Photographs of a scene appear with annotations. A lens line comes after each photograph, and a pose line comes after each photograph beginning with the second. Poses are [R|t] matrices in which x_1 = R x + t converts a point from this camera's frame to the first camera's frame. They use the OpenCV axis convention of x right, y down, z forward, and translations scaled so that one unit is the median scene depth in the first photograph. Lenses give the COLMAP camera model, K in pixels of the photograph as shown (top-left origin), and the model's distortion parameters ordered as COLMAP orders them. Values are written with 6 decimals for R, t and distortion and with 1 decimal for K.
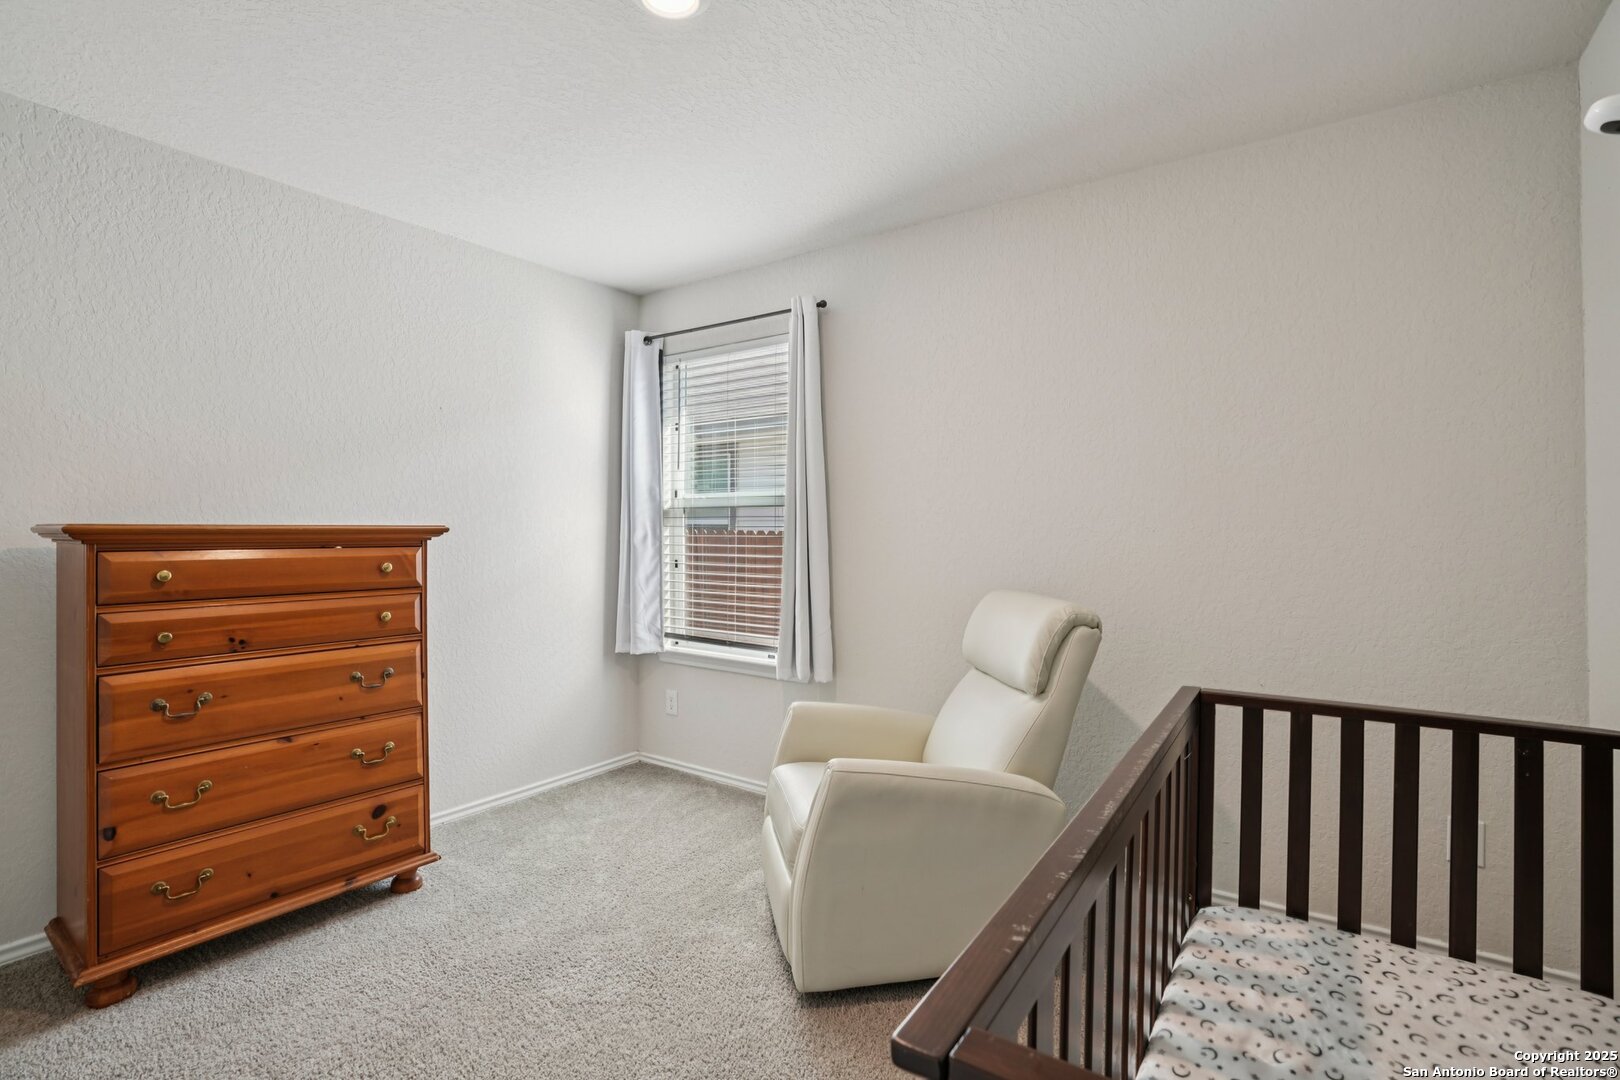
lens RADIAL K [[750.1, 0, 808.3], [0, 750.1, 536.7], [0, 0, 1]] dist [-0.040075, 0.010895]
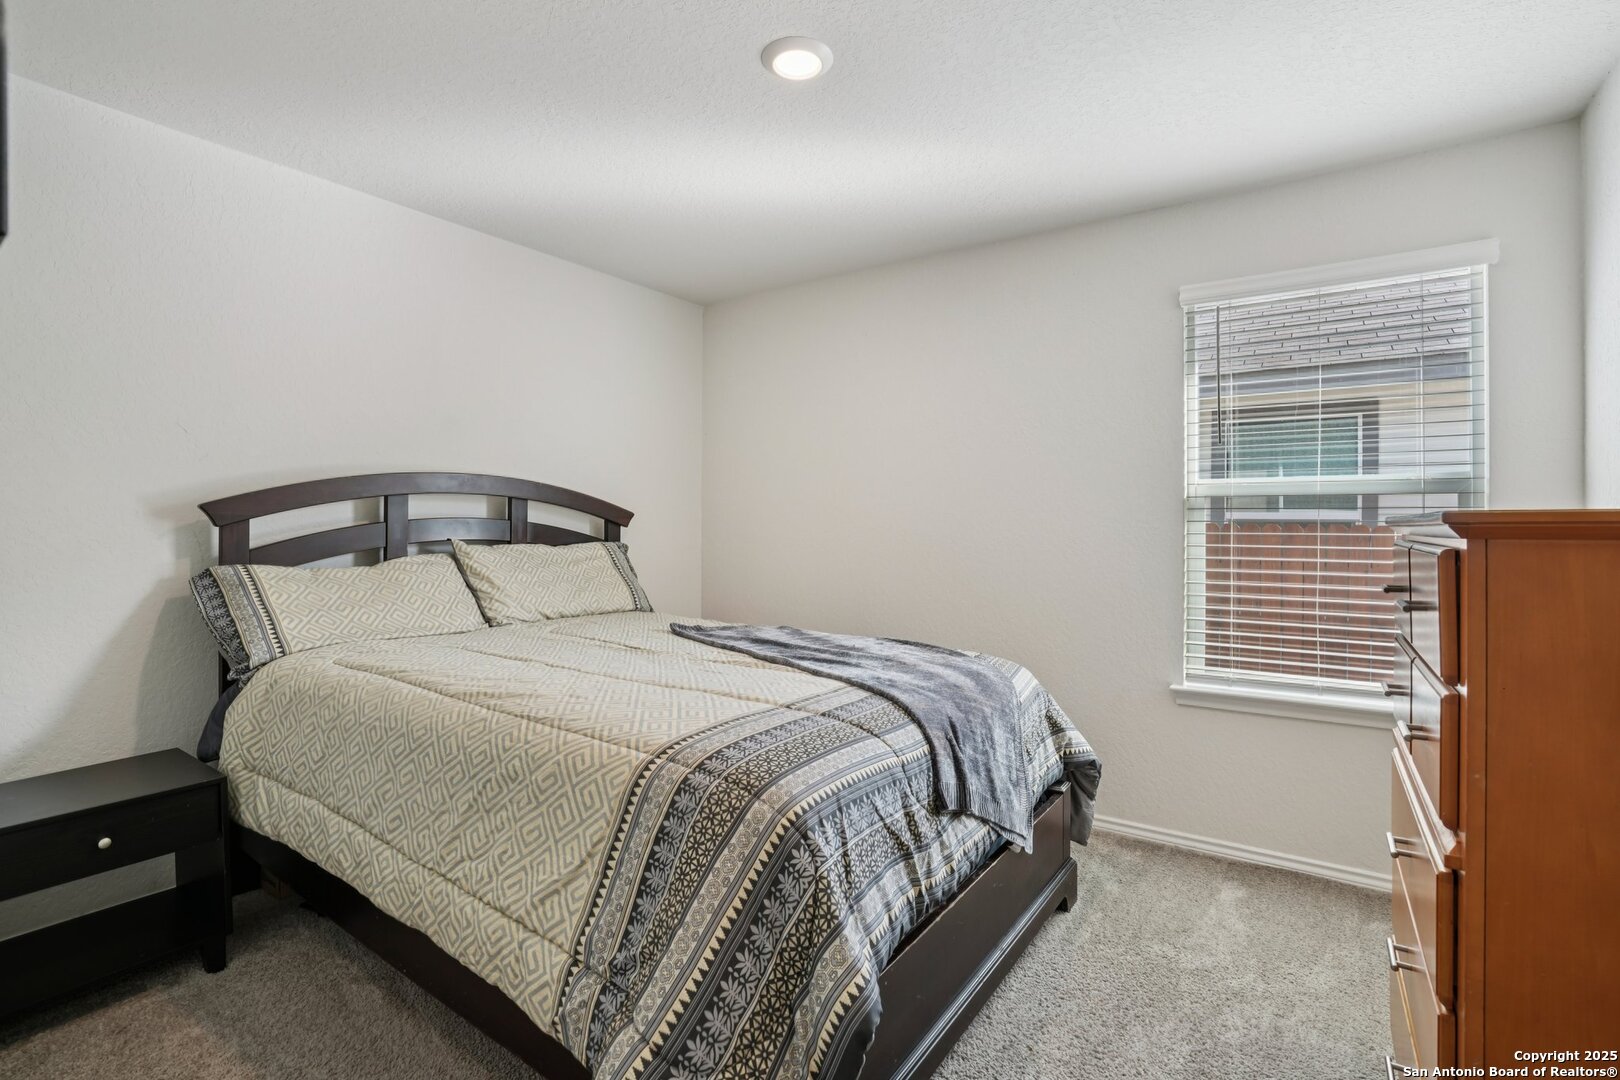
lens RADIAL K [[750.1, 0, 807.8], [0, 750.1, 535.2], [0, 0, 1]] dist [-0.040075, 0.010895]
pose [[0.999762, -0.010267, -0.019272, -0.617288], [0.010448, 0.999902, 0.009298, -0.012955], [0.019175, -0.009497, 0.999771, 0.283539]]
